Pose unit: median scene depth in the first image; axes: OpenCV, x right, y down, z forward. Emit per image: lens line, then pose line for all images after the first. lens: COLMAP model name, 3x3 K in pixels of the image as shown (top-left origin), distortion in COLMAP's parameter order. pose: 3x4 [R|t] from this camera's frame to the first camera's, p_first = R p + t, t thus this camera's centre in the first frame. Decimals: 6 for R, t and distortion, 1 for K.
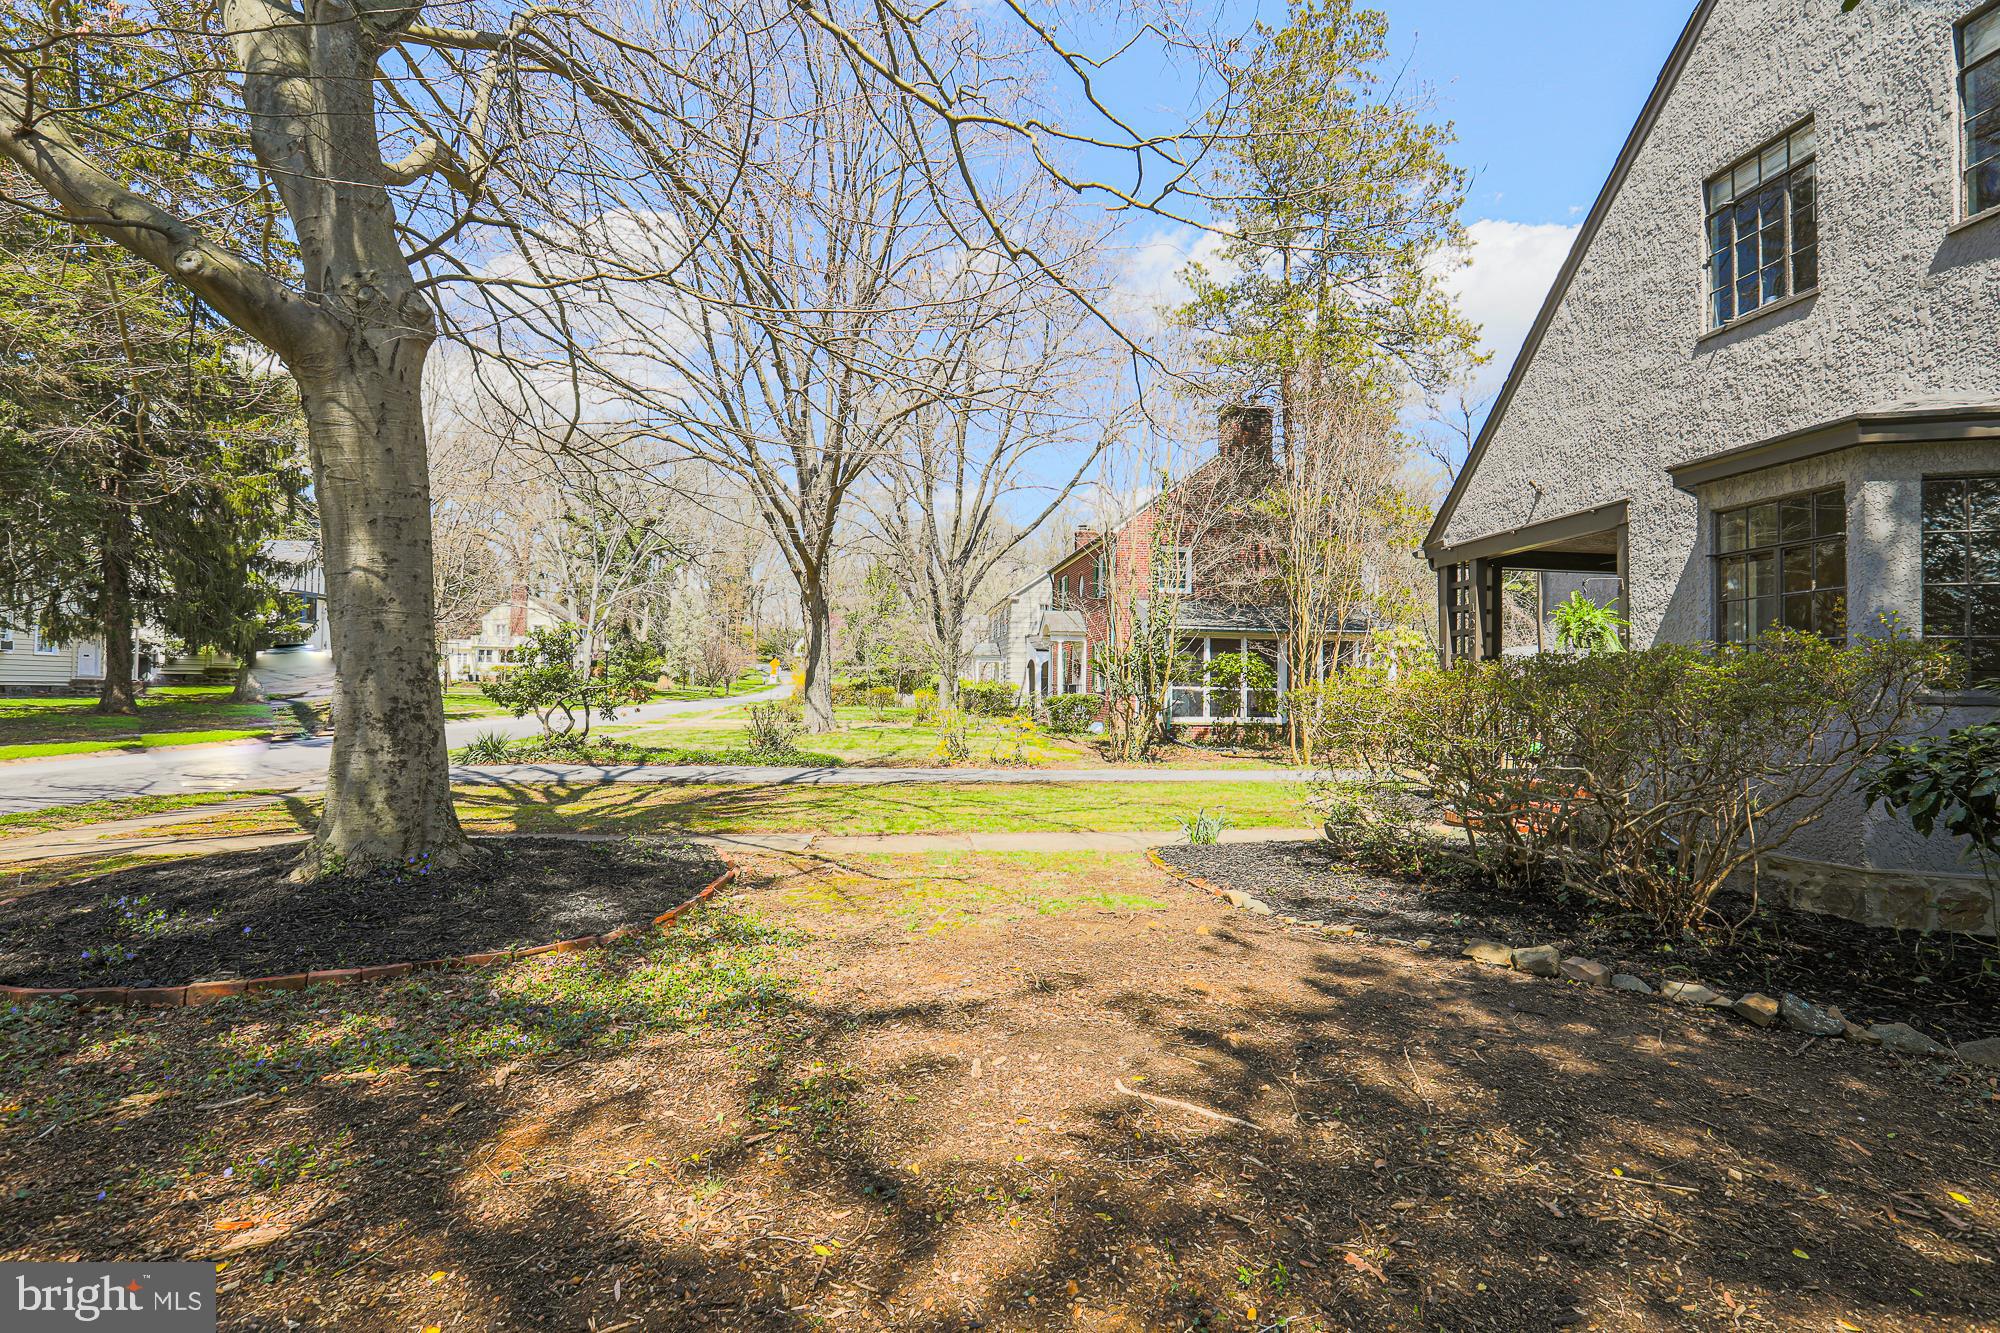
lens RADIAL K [[935.2, 0, 973.5], [0, 935.2, 679.6], [0, 0, 1]] dist [-0.047809, 0.014769]
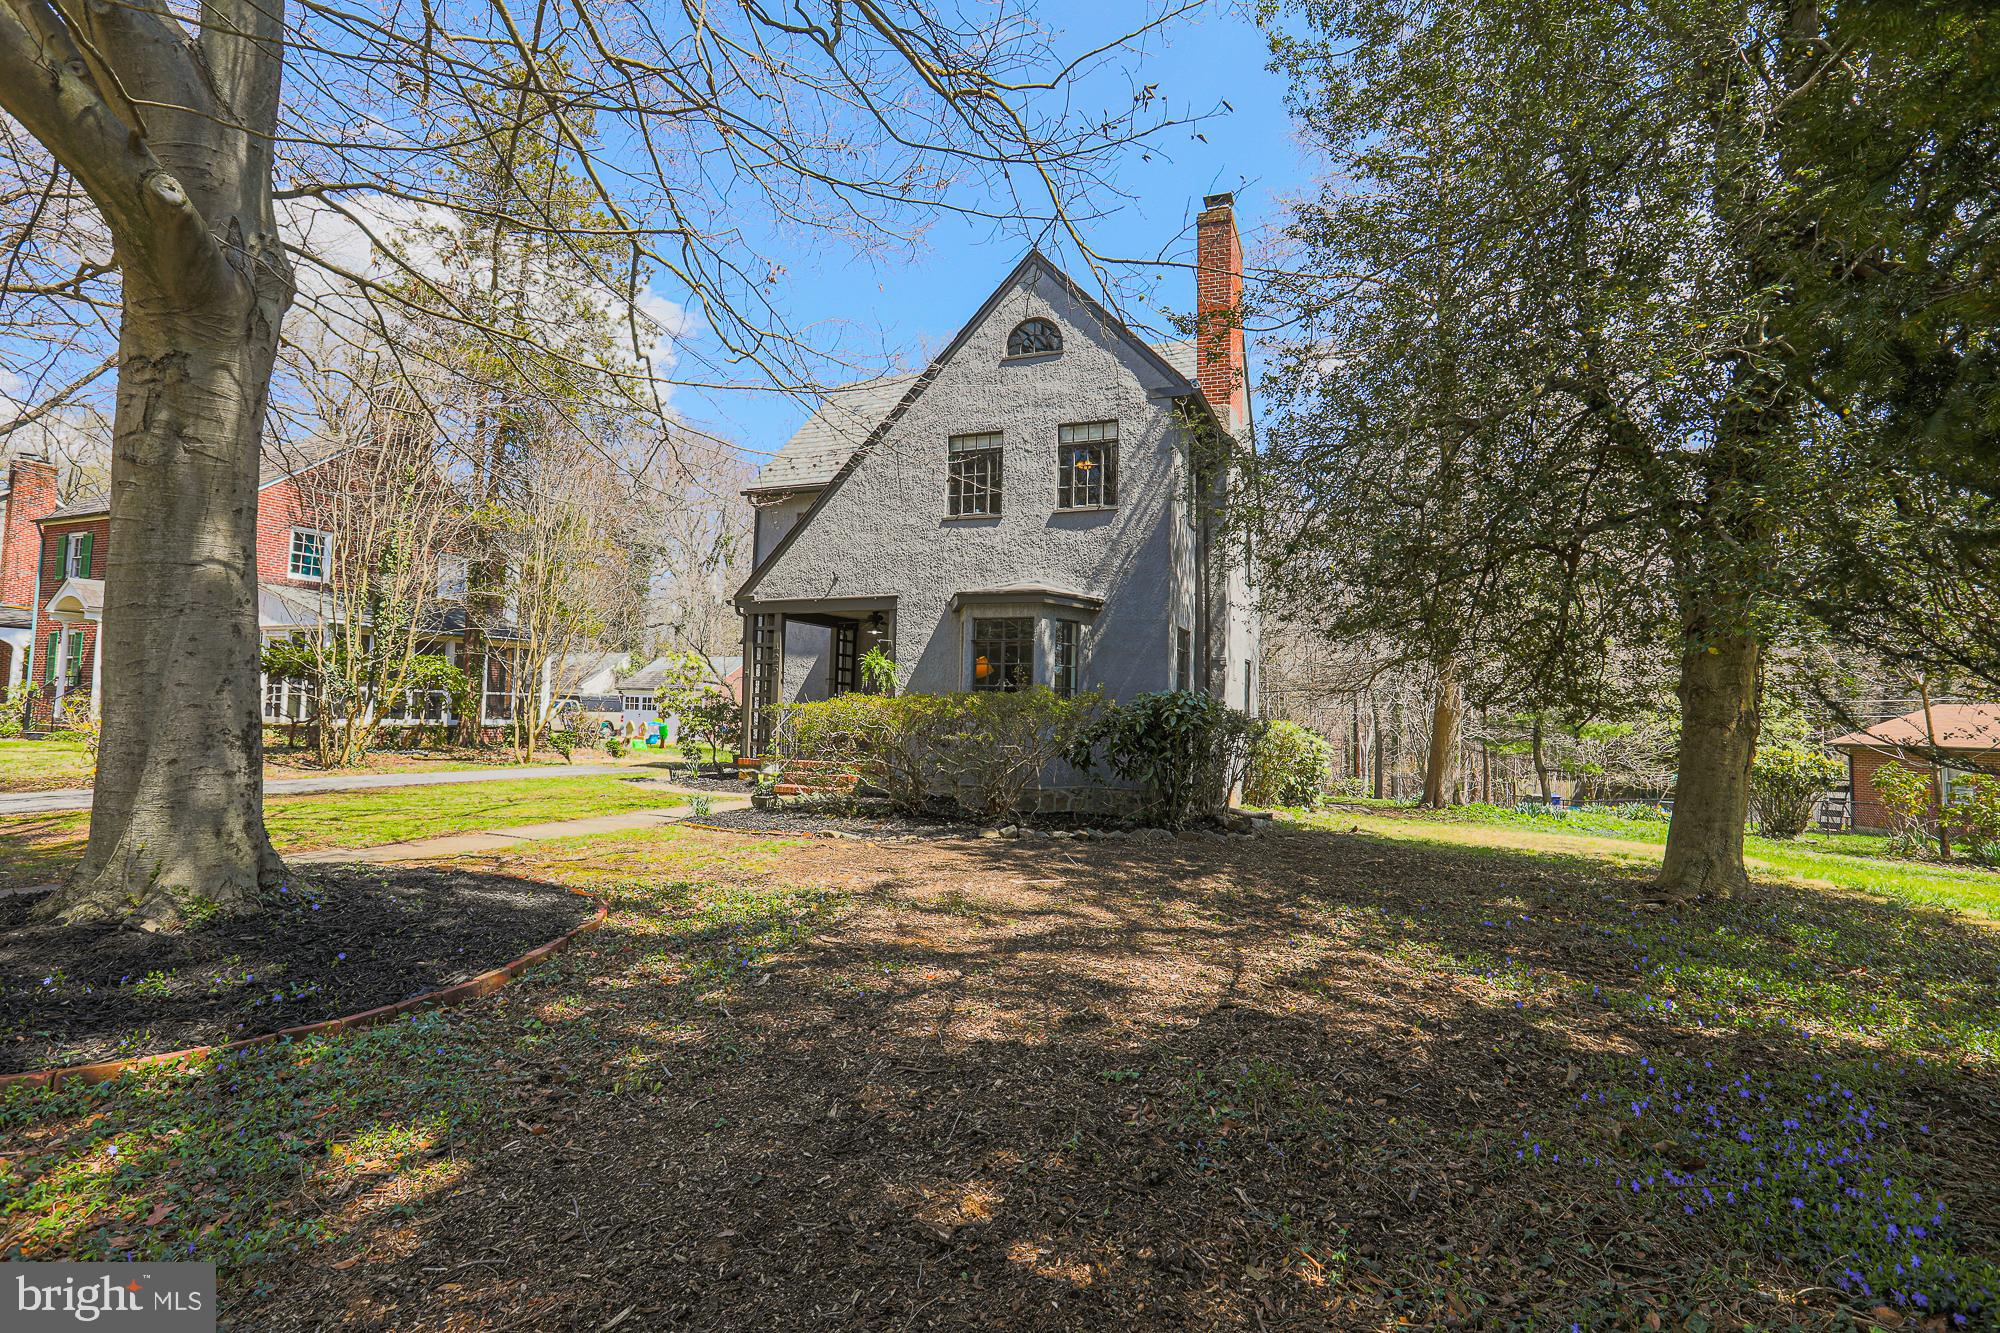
lens RADIAL K [[952.1, 0, 1015.6], [0, 952.1, 652.7], [0, 0, 1]] dist [-0.051823, 0.017906]
pose [[0.470795, 0.054184, 0.880577, -0.958405], [-0.031119, 0.998511, -0.044804, -0.018155], [-0.881693, -0.006309, 0.471780, -0.066173]]
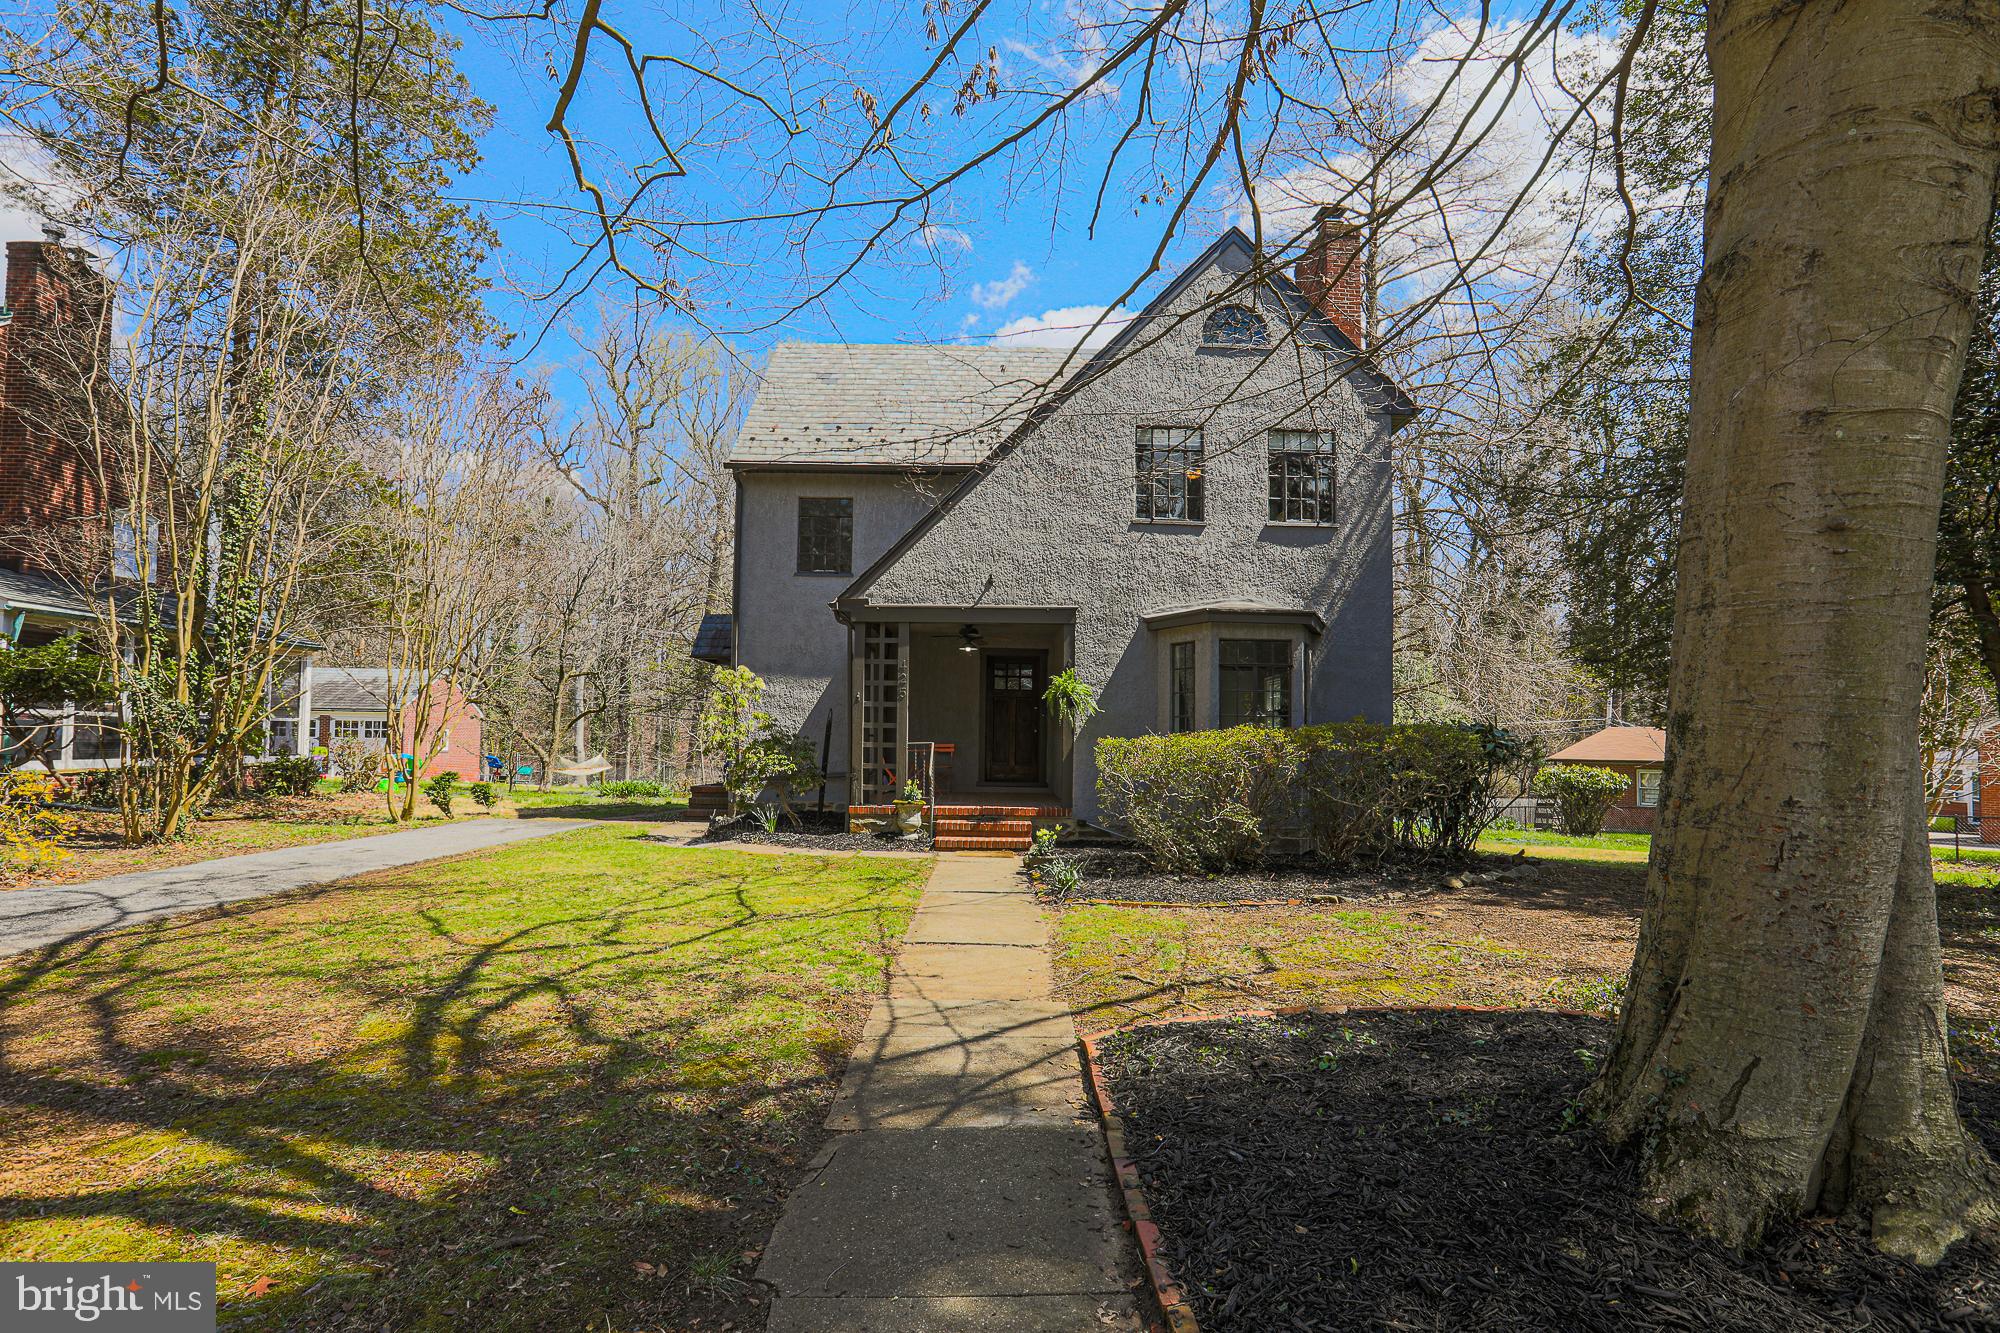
lens RADIAL K [[965.7, 0, 999.1], [0, 965.7, 692.7], [0, 0, 1]] dist [-0.029035, -0.000190]
pose [[0.081815, 0.035792, 0.996005, -1.046282], [-0.030562, 0.998975, -0.033389, -0.005946], [-0.996179, -0.027709, 0.082825, 1.236554]]
